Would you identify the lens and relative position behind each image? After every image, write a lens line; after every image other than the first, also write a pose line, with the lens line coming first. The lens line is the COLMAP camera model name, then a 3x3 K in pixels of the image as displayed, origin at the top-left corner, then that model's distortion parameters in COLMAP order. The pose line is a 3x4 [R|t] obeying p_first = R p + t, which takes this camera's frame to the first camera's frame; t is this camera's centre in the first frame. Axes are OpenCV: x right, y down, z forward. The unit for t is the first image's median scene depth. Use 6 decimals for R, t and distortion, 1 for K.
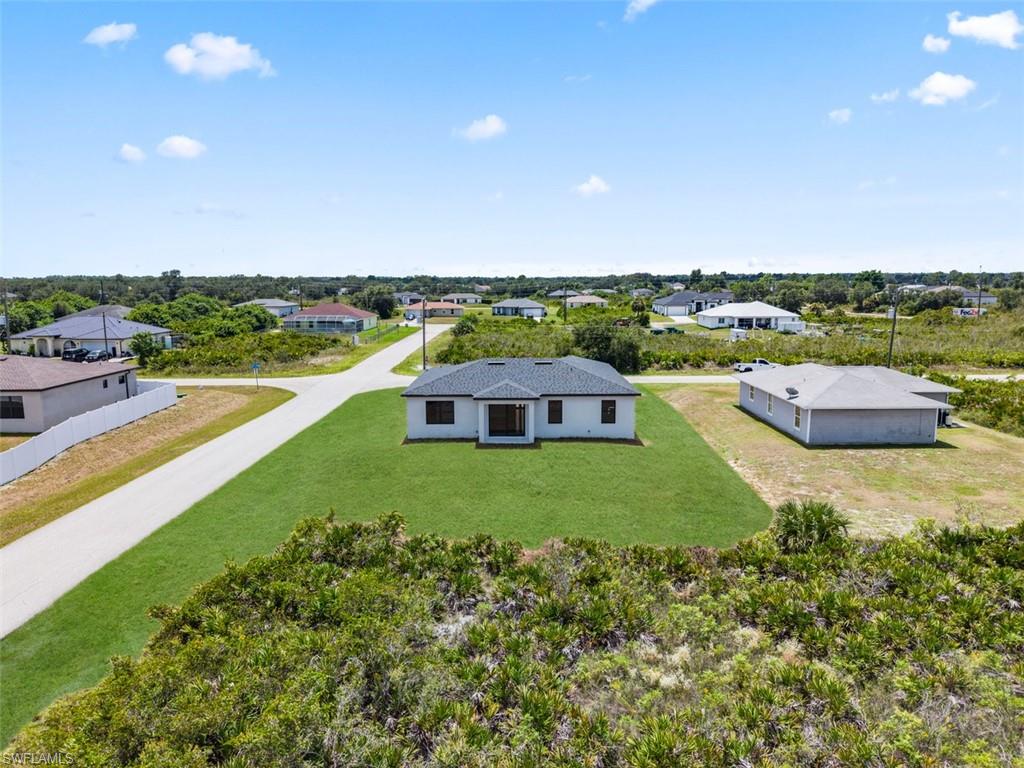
lens RADIAL K [[682.6, 0, 512.0], [0, 682.6, 384.0], [0, 0, 1]] dist [0.050511, -0.059356]
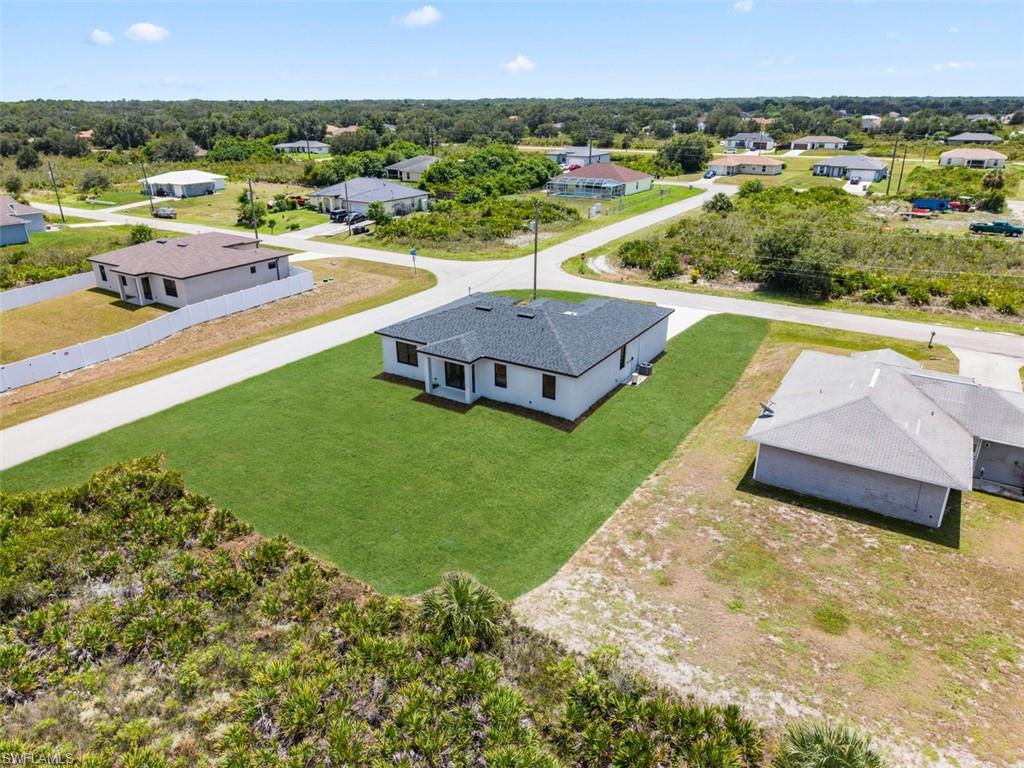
lens RADIAL K [[682.6, 0, 512.0], [0, 682.6, 384.0], [0, 0, 1]] dist [0.050511, -0.059356]
pose [[0.851555, 0.202245, -0.483685, 0.536035], [-0.081388, 0.962408, 0.259126, -0.194157], [0.517909, -0.181294, 0.836004, 0.212307]]
